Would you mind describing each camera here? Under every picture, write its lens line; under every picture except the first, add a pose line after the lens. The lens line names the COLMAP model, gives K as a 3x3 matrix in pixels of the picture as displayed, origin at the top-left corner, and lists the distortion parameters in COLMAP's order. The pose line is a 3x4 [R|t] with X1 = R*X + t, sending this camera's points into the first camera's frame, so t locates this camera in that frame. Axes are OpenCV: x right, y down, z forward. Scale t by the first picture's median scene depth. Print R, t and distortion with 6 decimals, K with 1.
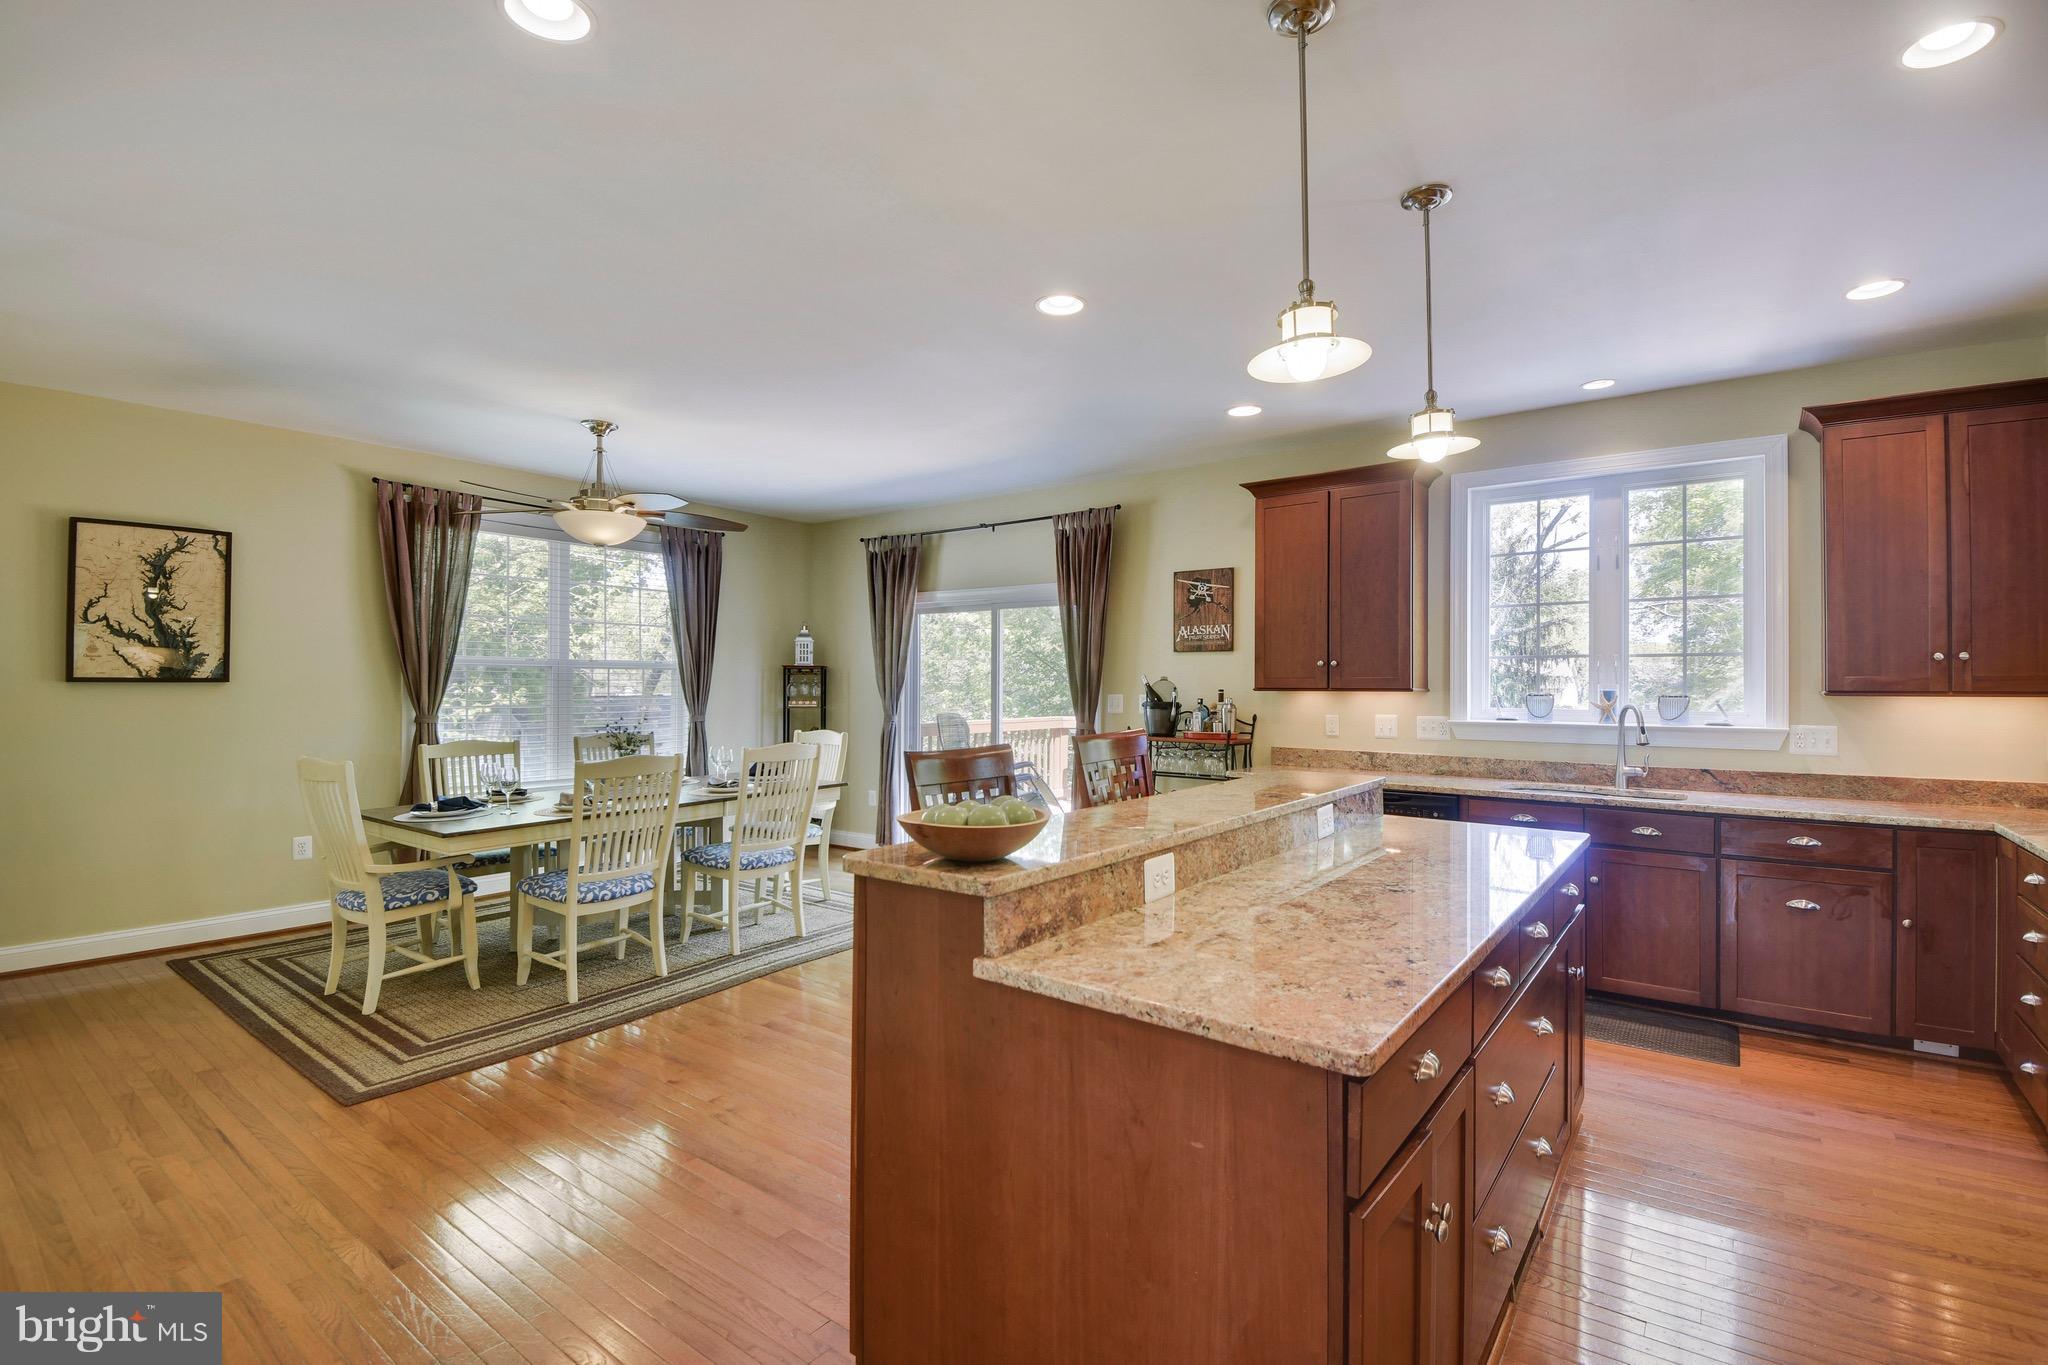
lens RADIAL K [[923.8, 0, 1059.5], [0, 923.8, 677.5], [0, 0, 1]] dist [0.059979, -0.047613]
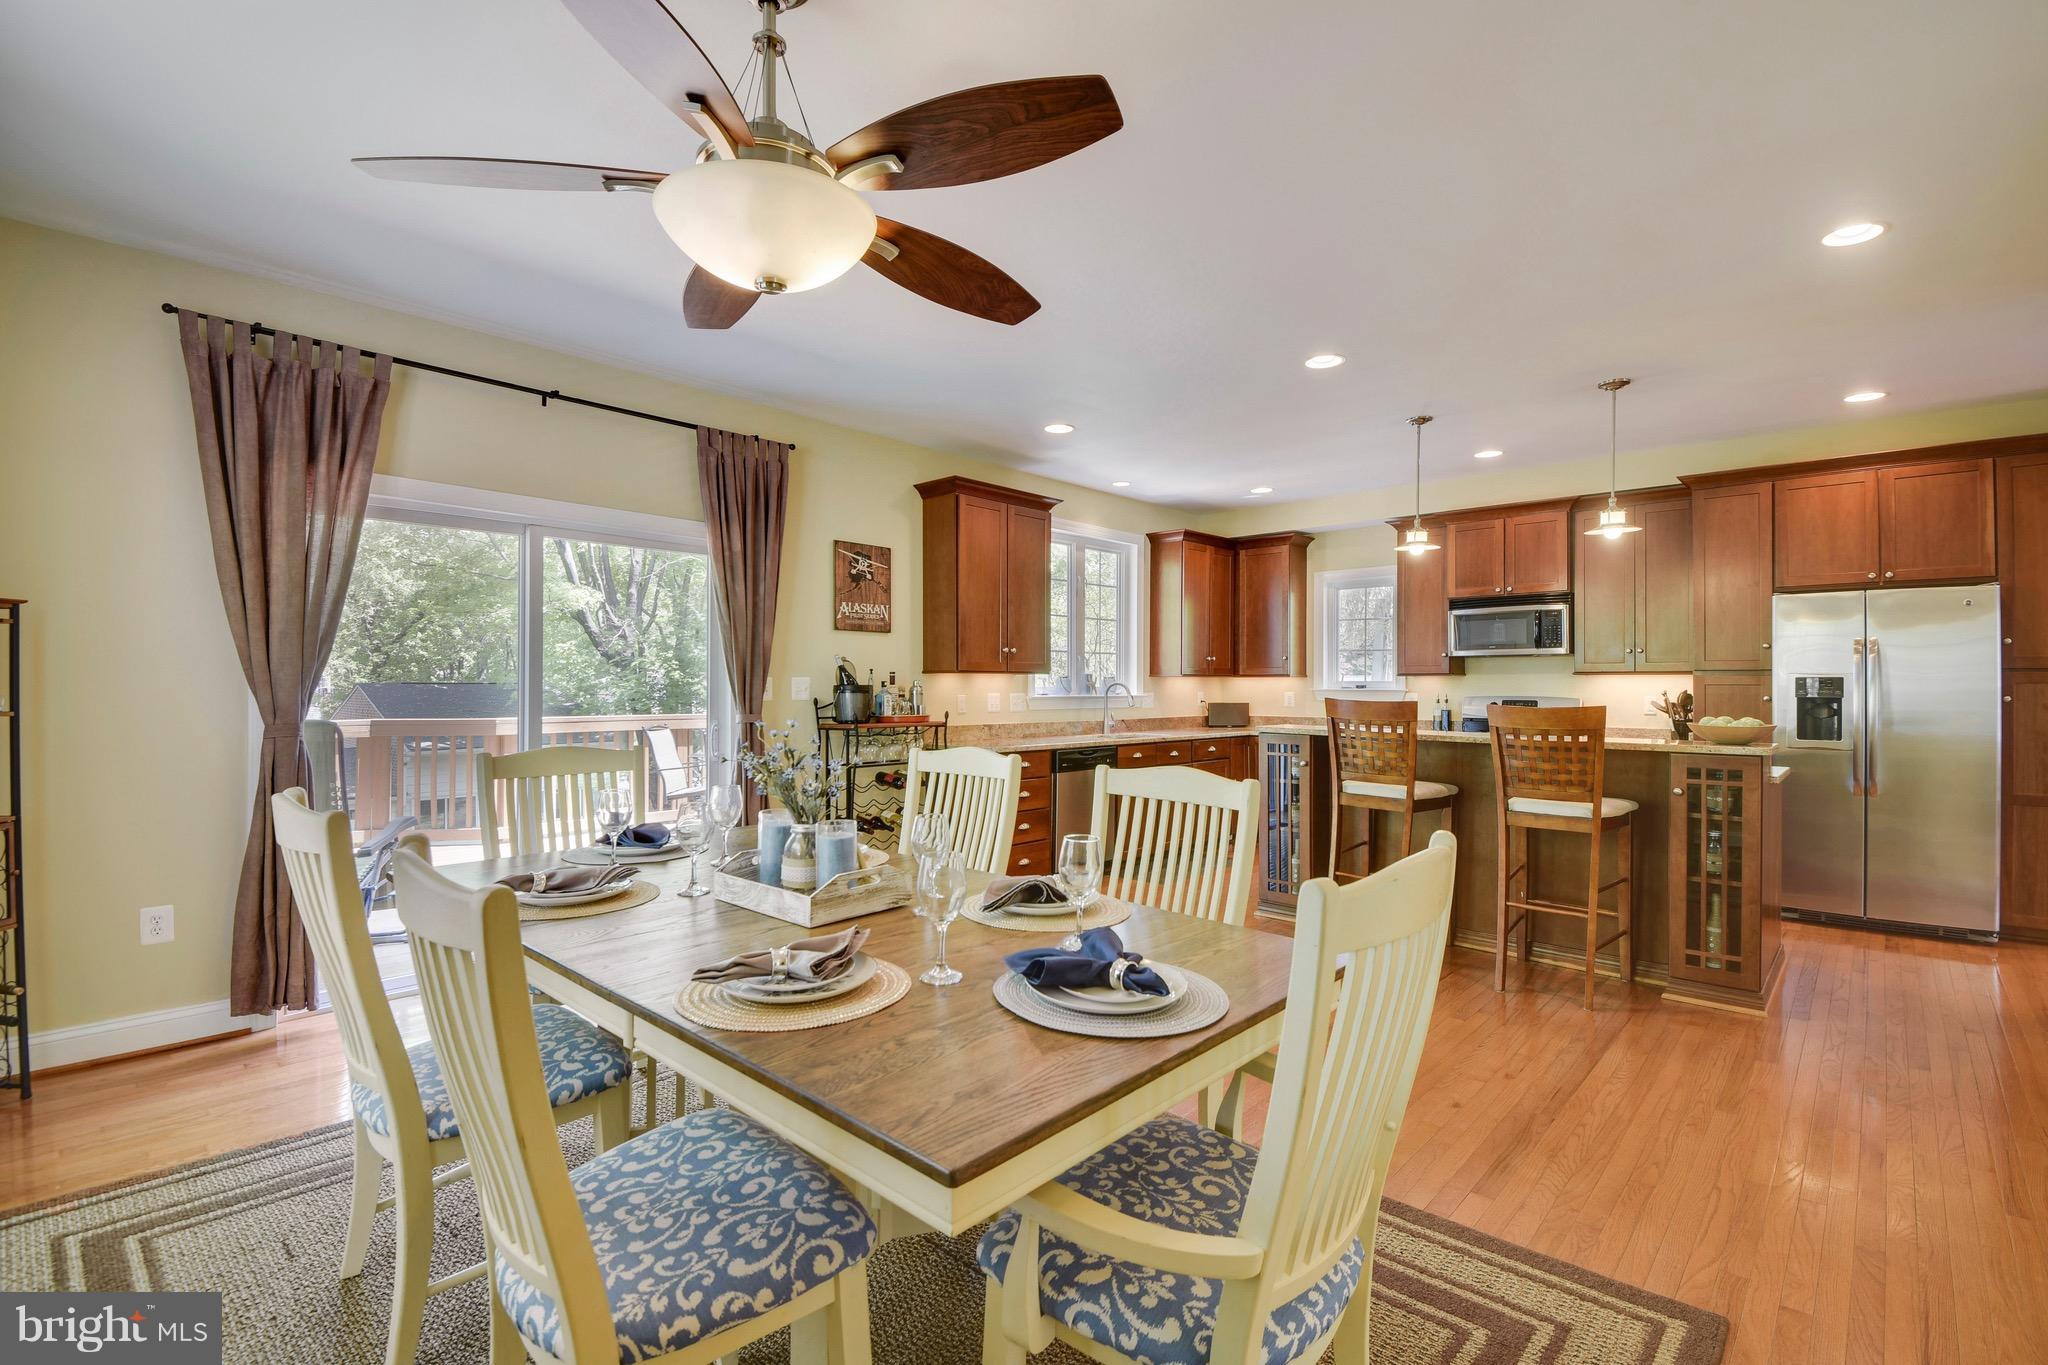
lens RADIAL K [[912.1, 0, 1010.6], [0, 912.1, 684.1], [0, 0, 1]] dist [0.014906, -0.018560]
pose [[0.120976, -0.002844, 0.992651, -0.885545], [-0.009545, 0.999946, 0.004028, 0.023919], [-0.992610, -0.009962, 0.120942, 0.880888]]
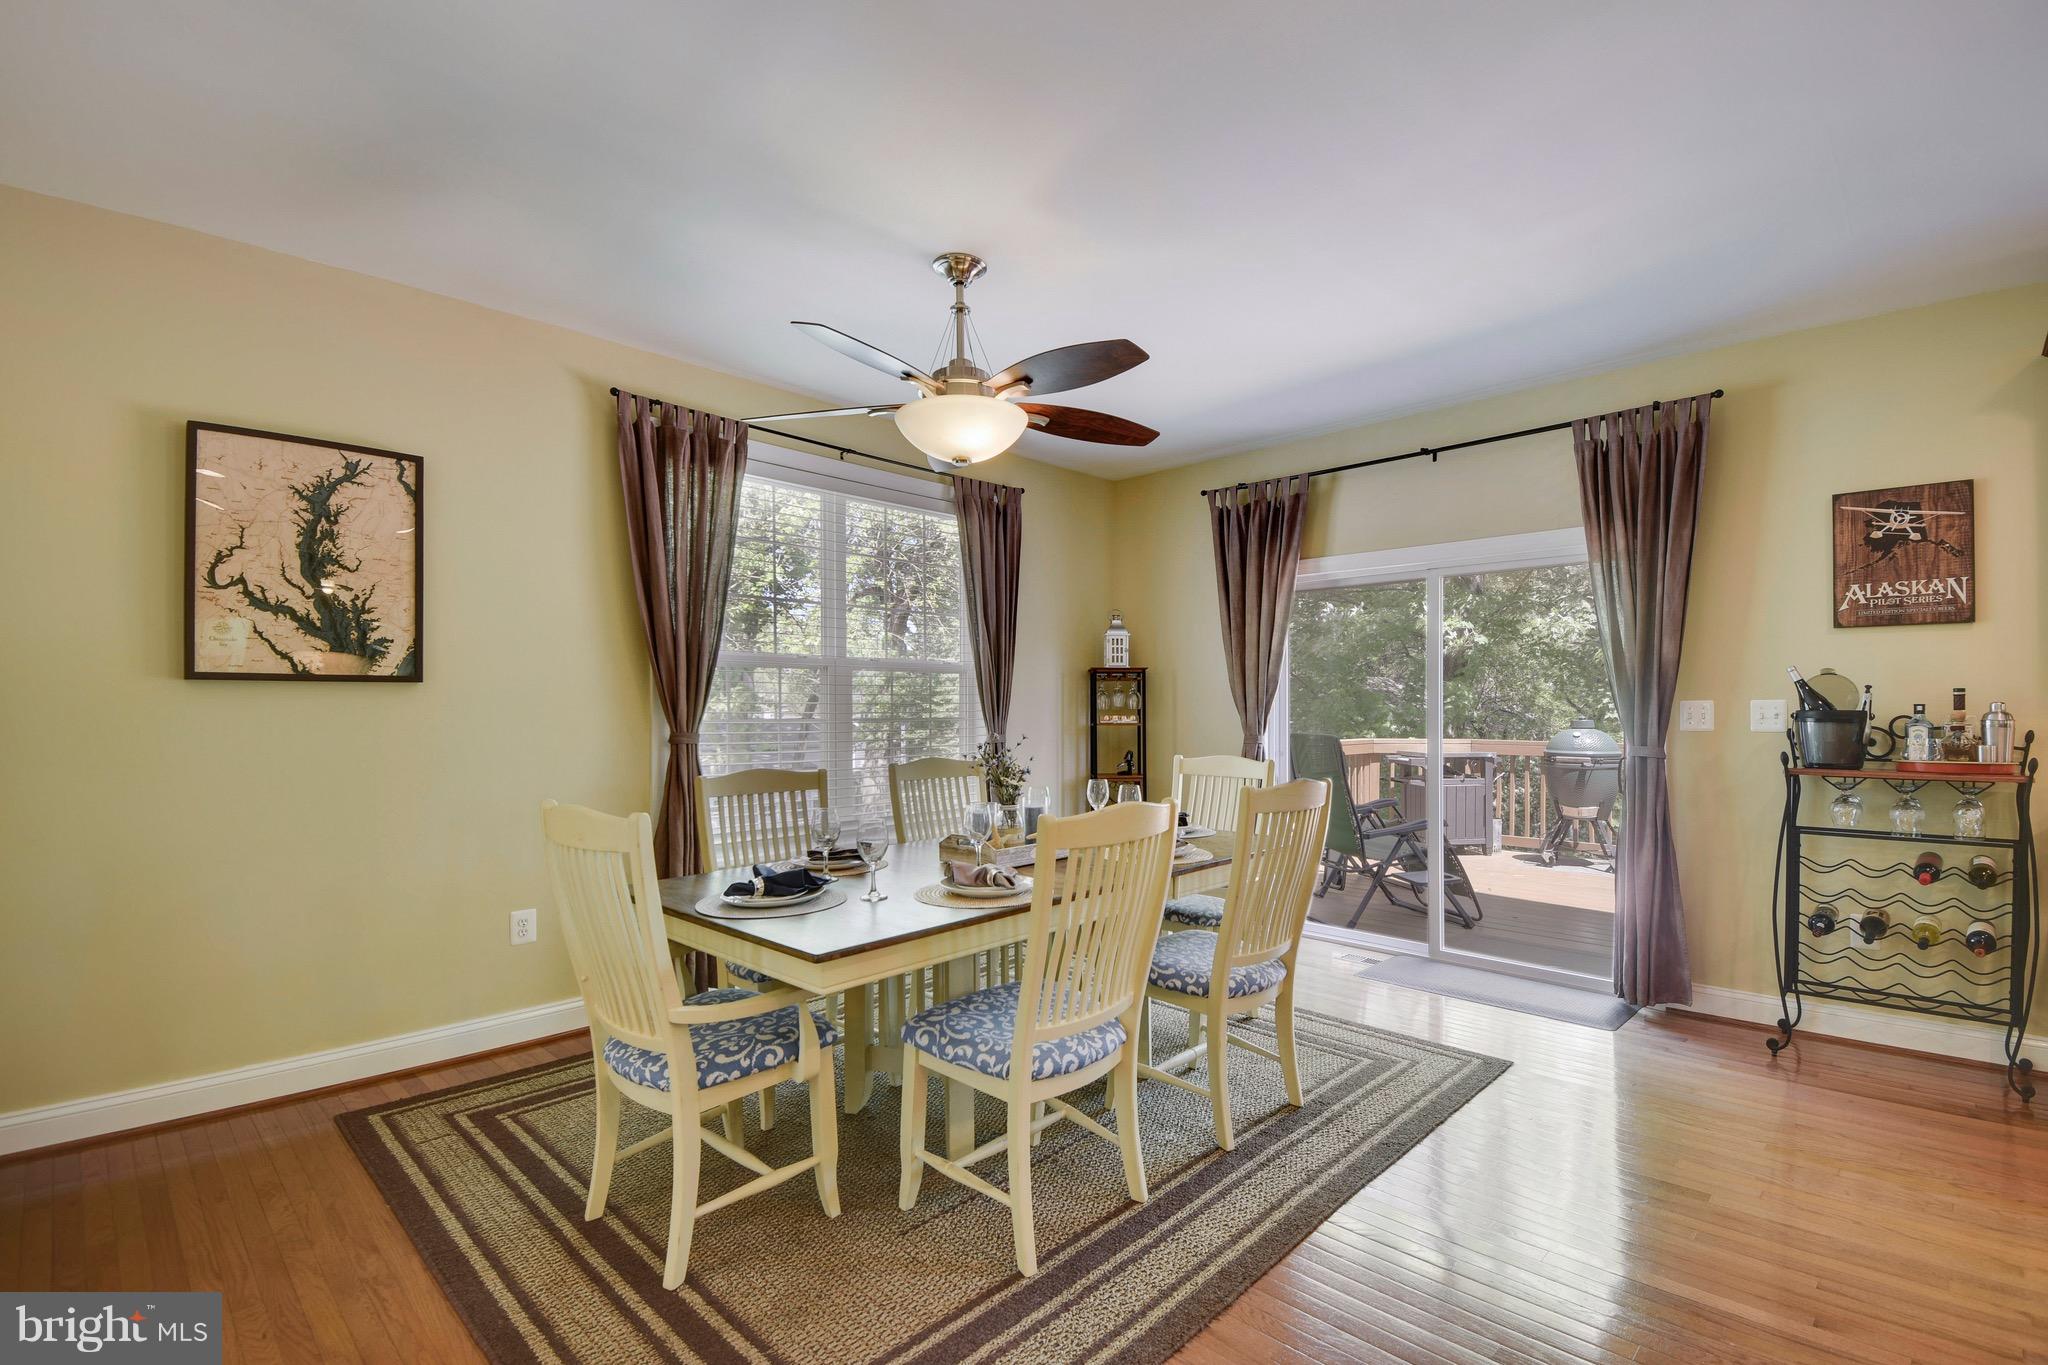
lens RADIAL K [[929.5, 0, 1067.6], [0, 929.5, 707.6], [0, 0, 1]] dist [0.066370, -0.060524]
pose [[0.993124, -0.003985, -0.116997, -0.363725], [0.004815, 0.999965, 0.006812, 0.021570], [0.116966, -0.007329, 0.993109, 0.401930]]
